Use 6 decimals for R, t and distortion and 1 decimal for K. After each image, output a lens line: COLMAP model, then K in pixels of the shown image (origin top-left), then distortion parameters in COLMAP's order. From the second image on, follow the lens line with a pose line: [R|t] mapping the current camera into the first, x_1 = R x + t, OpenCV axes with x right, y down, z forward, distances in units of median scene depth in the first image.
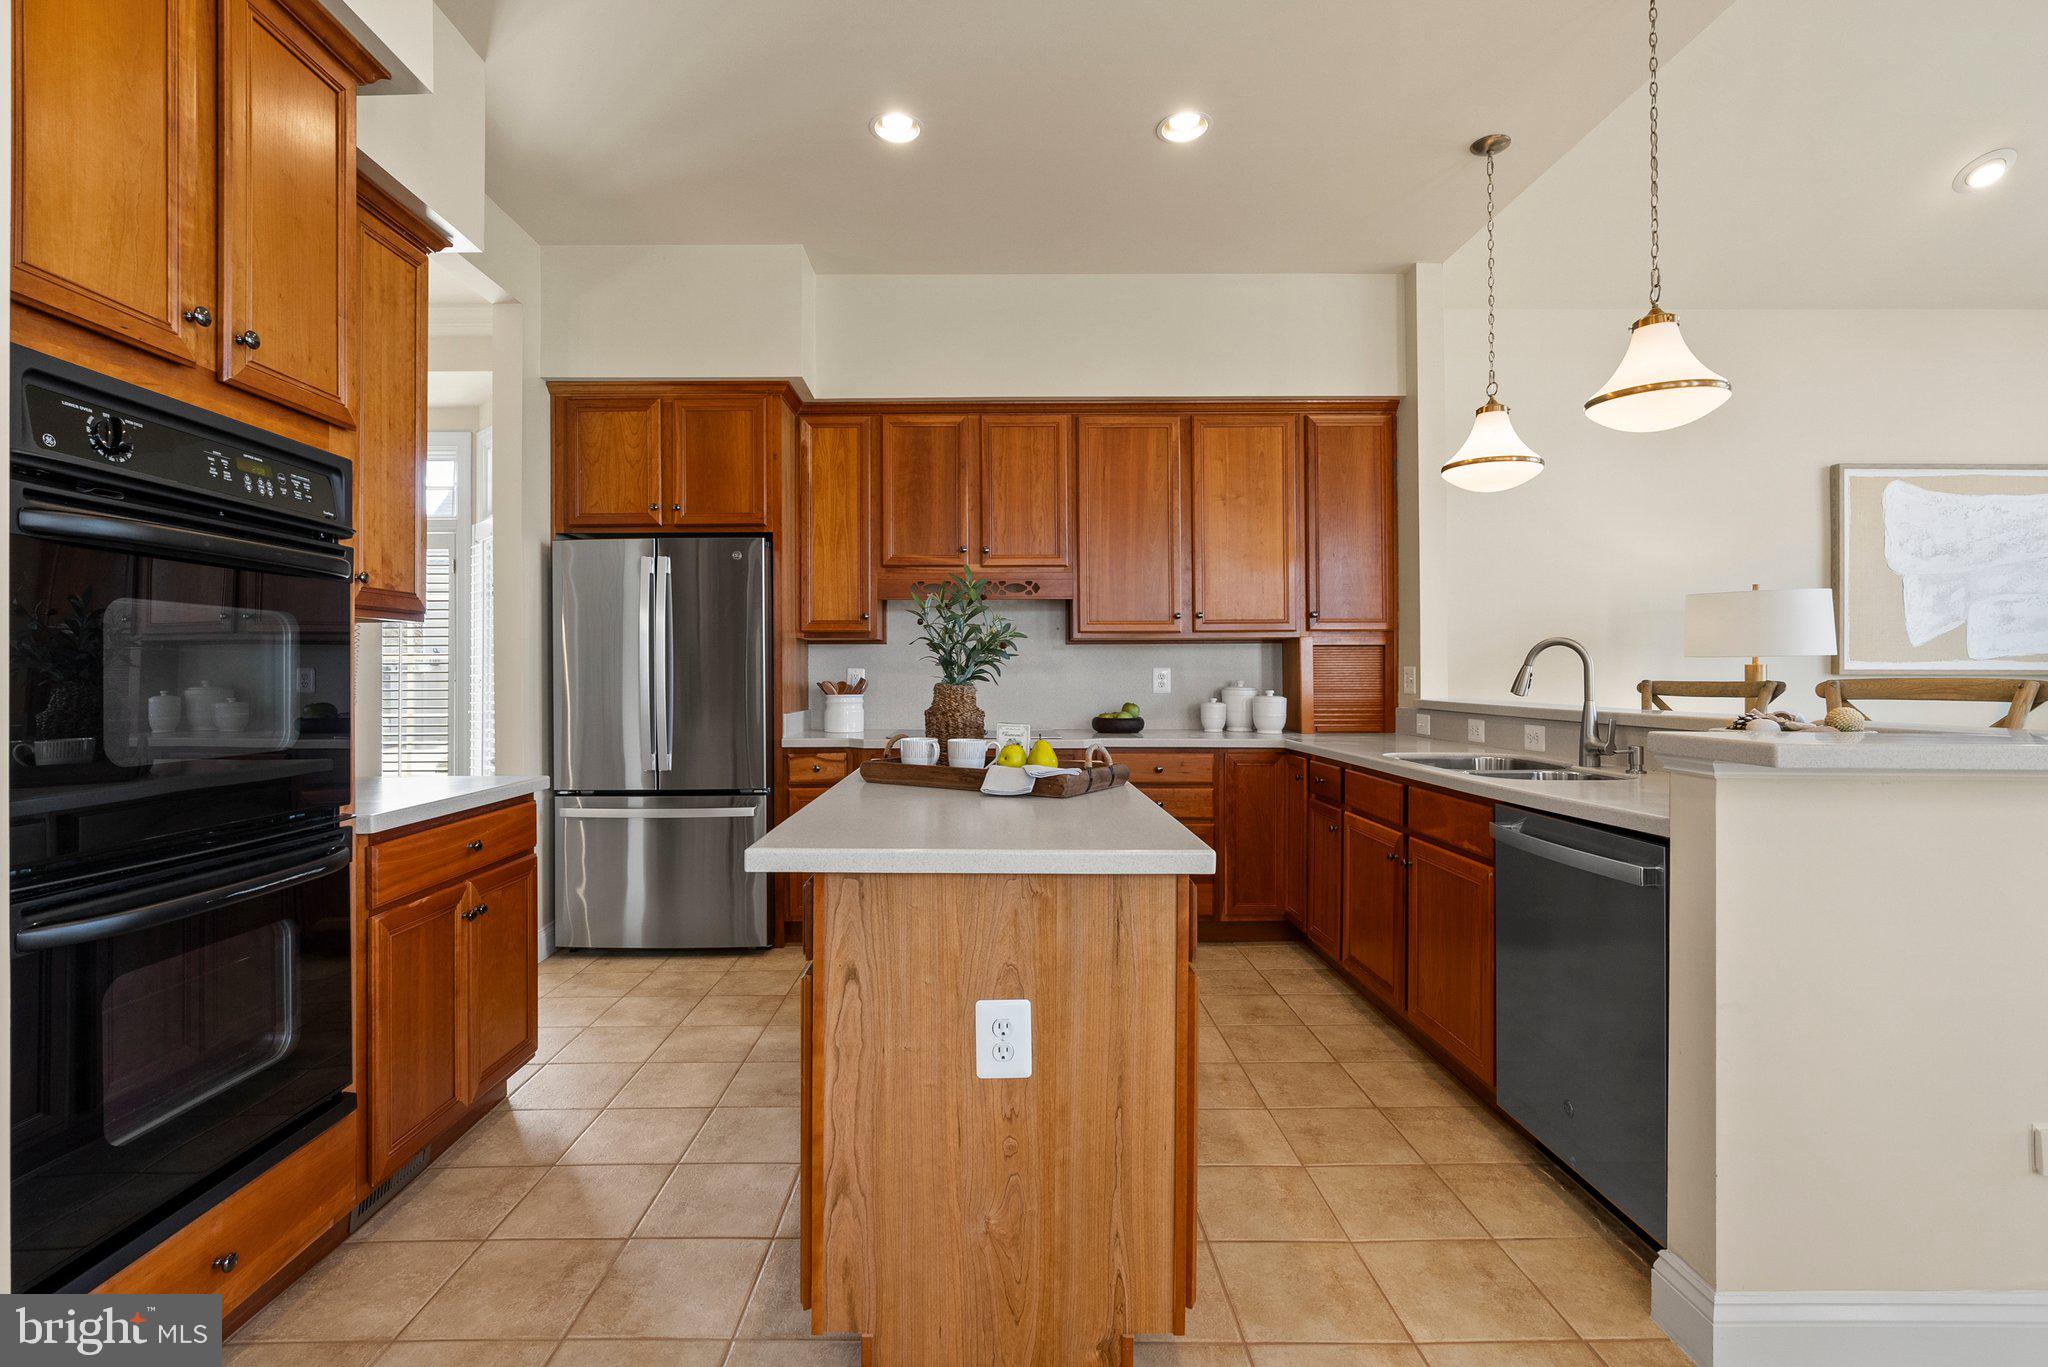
lens RADIAL K [[956.2, 0, 990.3], [0, 956.2, 685.0], [0, 0, 1]] dist [-0.016782, 0.006319]
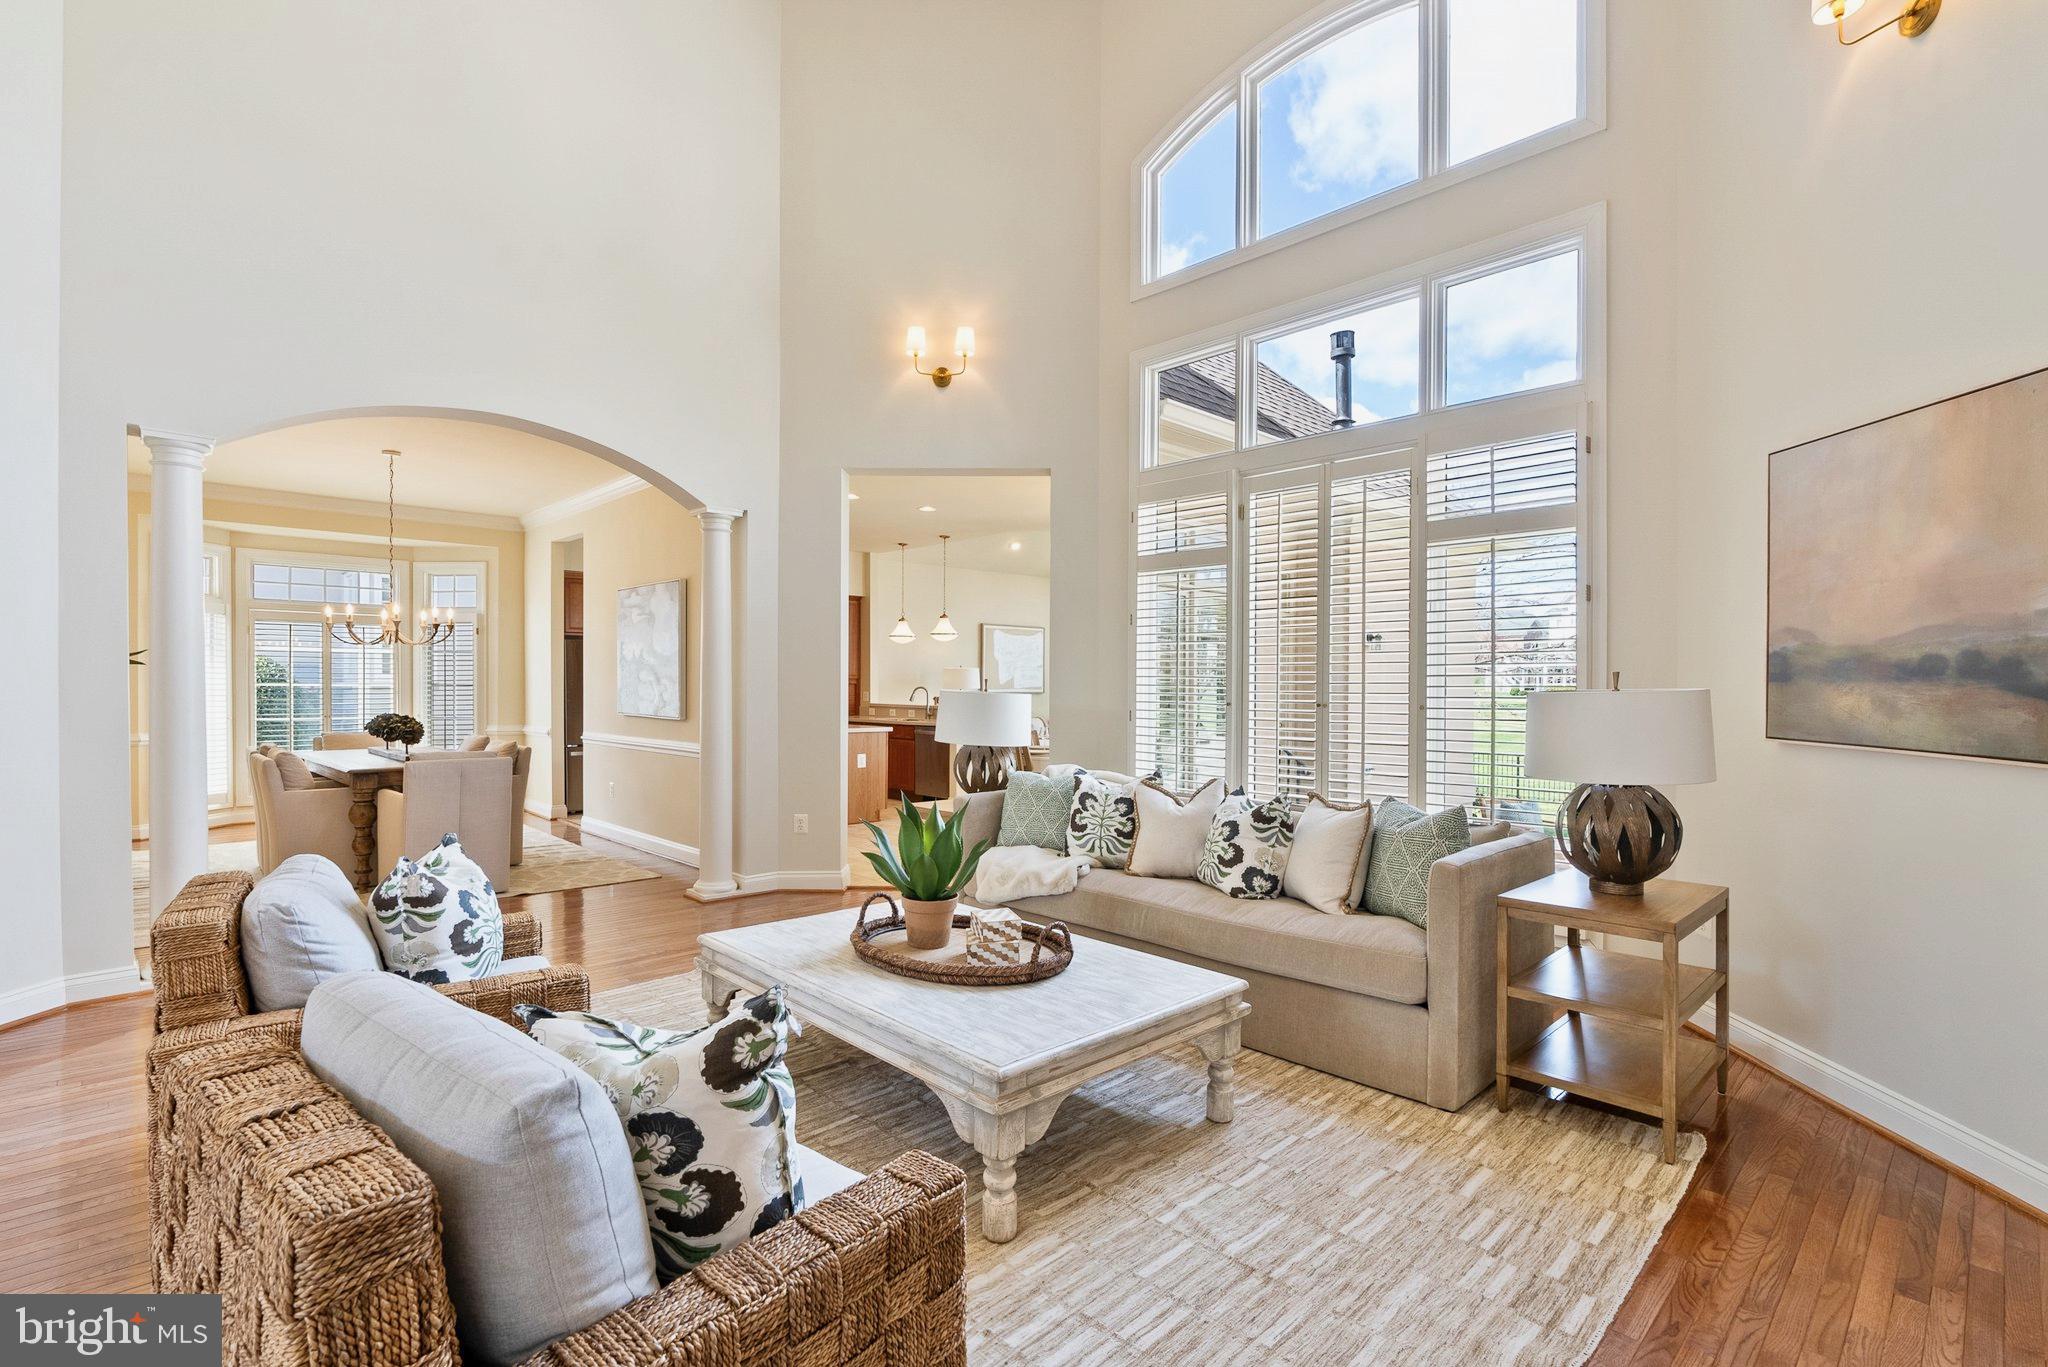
lens RADIAL K [[970.3, 0, 1049.3], [0, 970.3, 679.5], [0, 0, 1]] dist [-0.002752, -0.000027]
pose [[0.713384, 0.009825, 0.700704, -1.393388], [-0.001242, 0.999918, -0.012755, -0.022042], [-0.700772, 0.008229, 0.713338, -1.691561]]
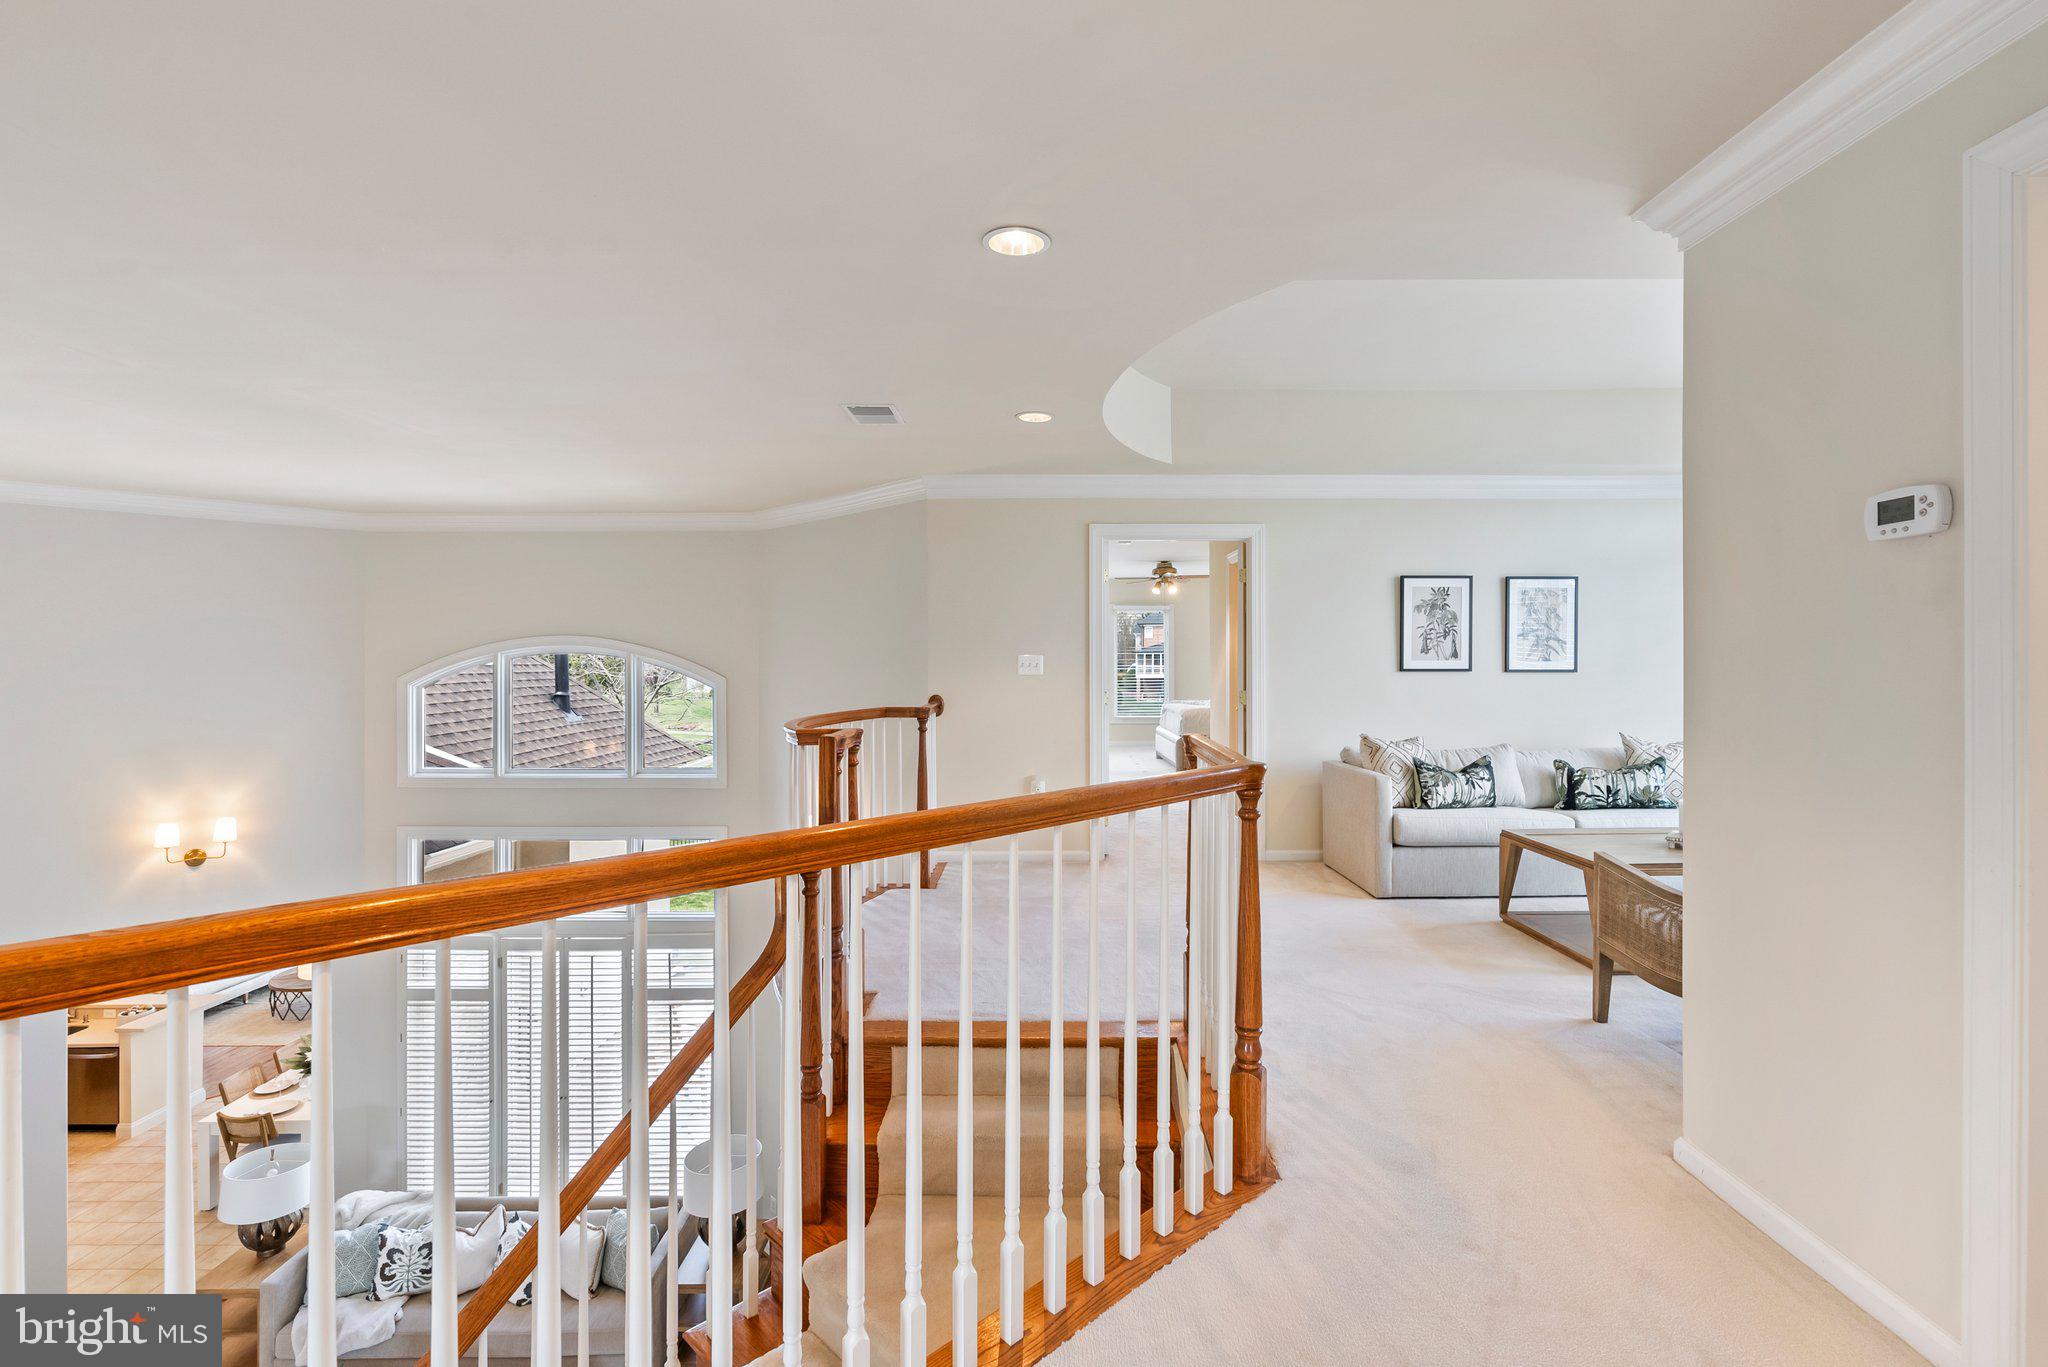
lens RADIAL K [[931.1, 0, 1053.5], [0, 931.1, 666.6], [0, 0, 1]] dist [-0.001317, 0.000119]
pose [[-0.002798, 0.007336, 0.999969, -2.163379], [0.015101, 0.999859, -0.007293, -0.882101], [-0.999882, 0.015080, -0.002908, -2.041830]]
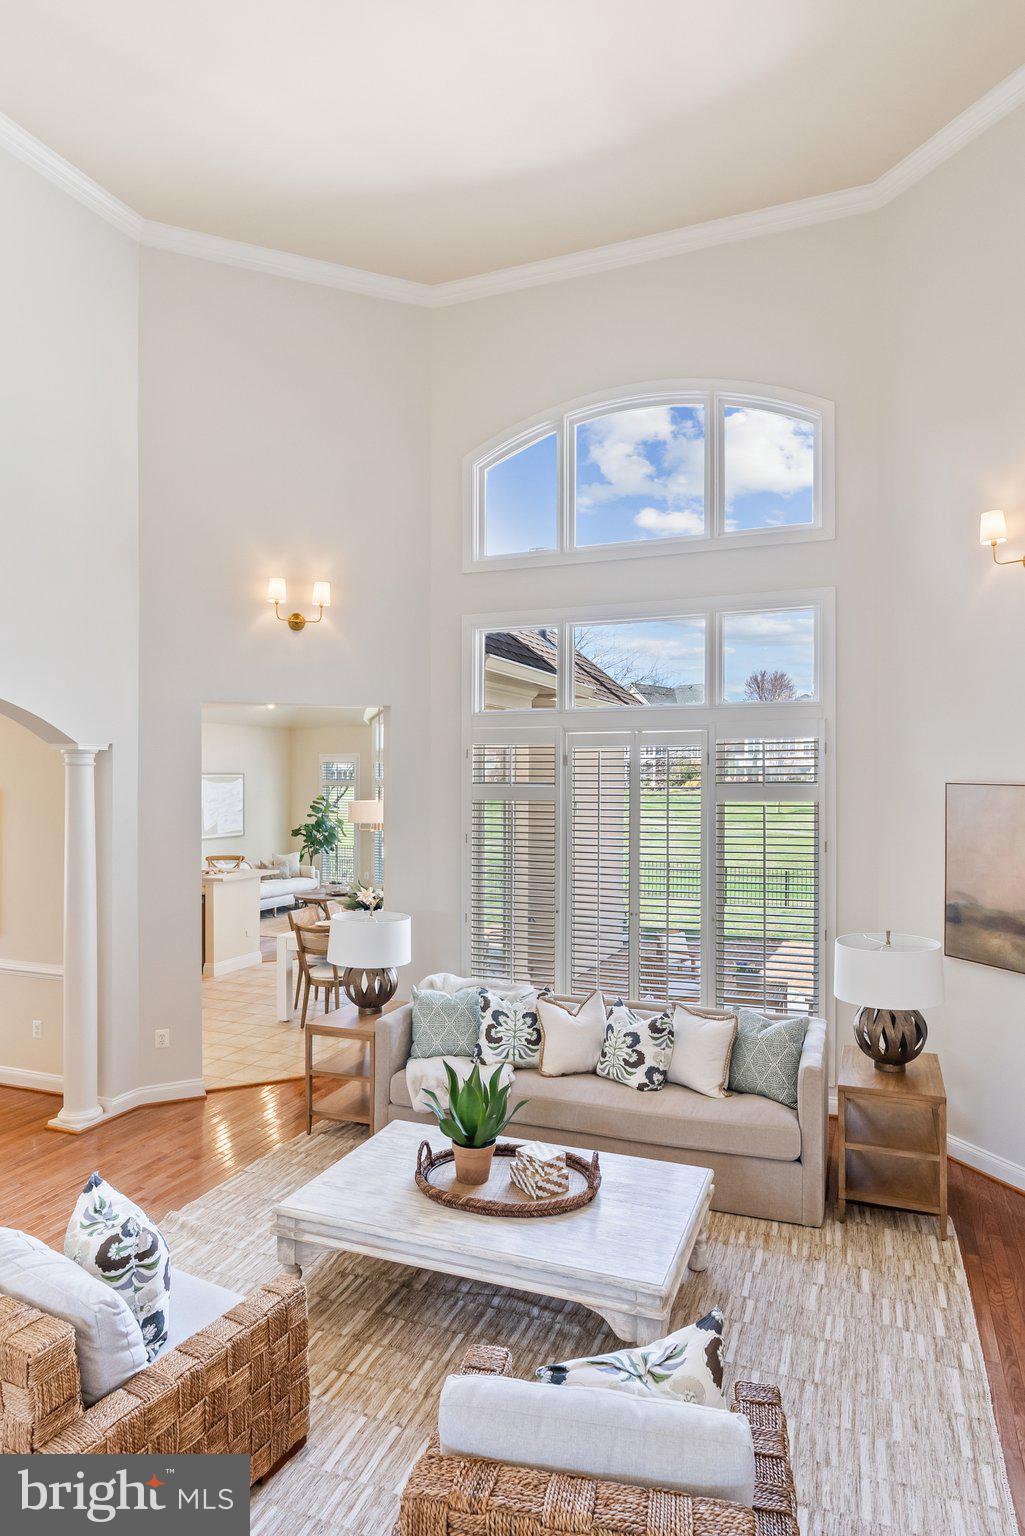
lens RADIAL K [[896.3, 0, 551.3], [0, 896.3, 771.0], [0, 0, 1]] dist [0.012218, -0.001899]
pose [[0.357839, 0.009291, 0.933737, -1.786579], [0.008215, 0.999880, -0.013097, -0.245513], [-0.933747, 0.012357, 0.357720, -1.453101]]
